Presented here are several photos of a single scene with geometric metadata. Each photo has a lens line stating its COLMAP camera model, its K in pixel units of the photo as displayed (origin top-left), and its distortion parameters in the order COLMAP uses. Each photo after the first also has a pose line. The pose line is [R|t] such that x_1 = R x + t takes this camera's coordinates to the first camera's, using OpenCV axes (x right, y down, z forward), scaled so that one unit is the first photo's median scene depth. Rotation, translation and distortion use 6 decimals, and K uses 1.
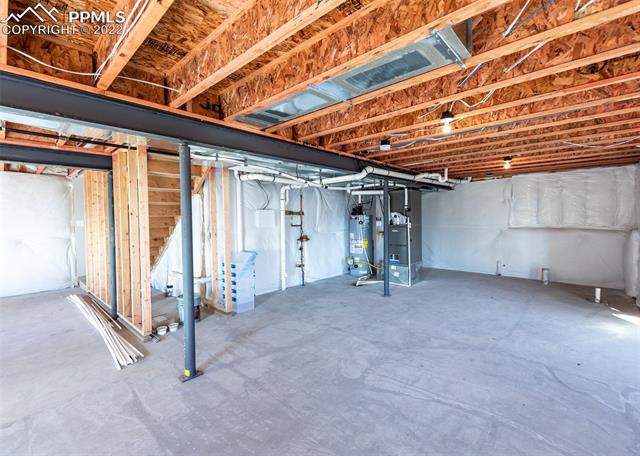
lens RADIAL K [[284.2, 0, 326.8], [0, 284.2, 226.8], [0, 0, 1]] dist [0.012823, -0.000425]
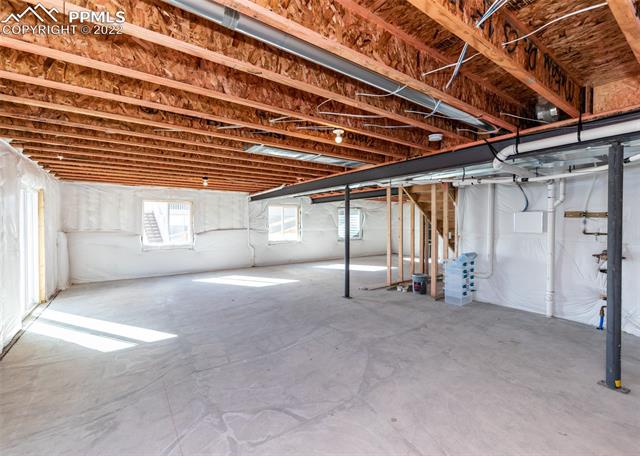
lens RADIAL K [[284.2, 0, 326.8], [0, 284.2, 226.8], [0, 0, 1]] dist [0.012823, -0.000425]
pose [[-0.207752, 0.022376, -0.977926, 1.252615], [-0.030421, 0.999107, 0.029323, -0.038675], [0.977708, 0.035842, -0.206886, 1.006039]]
